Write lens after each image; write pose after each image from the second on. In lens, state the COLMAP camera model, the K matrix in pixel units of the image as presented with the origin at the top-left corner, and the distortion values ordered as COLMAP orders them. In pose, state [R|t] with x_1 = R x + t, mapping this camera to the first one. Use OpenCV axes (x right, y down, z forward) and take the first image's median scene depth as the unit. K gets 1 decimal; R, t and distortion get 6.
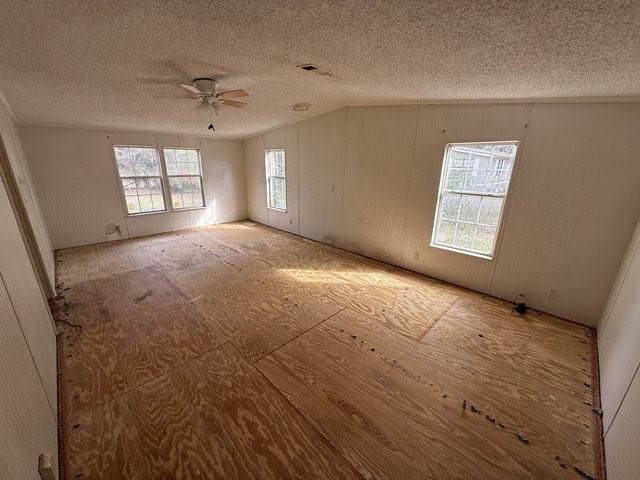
lens RADIAL K [[253.4, 0, 319.3], [0, 253.4, 240.9], [0, 0, 1]] dist [0.000189, -0.000137]
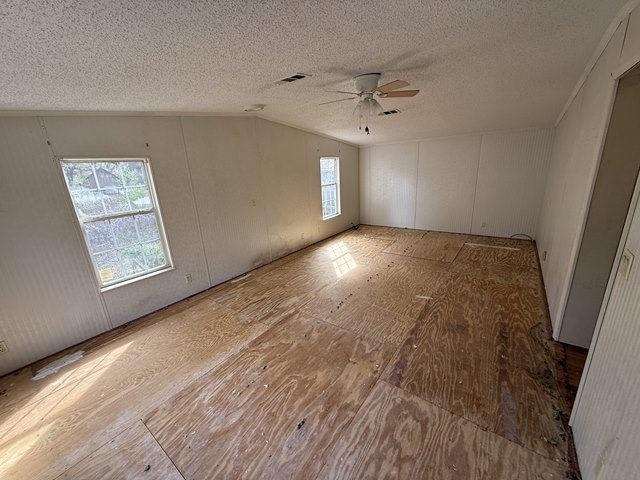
lens RADIAL K [[253.4, 0, 320.1], [0, 253.4, 239.3], [0, 0, 1]] dist [0.000189, -0.000137]
pose [[-0.141450, -0.271796, 0.951903, -1.208365], [0.347095, 0.886911, 0.304817, -0.399071], [-0.927101, 0.373517, -0.031114, 1.201003]]
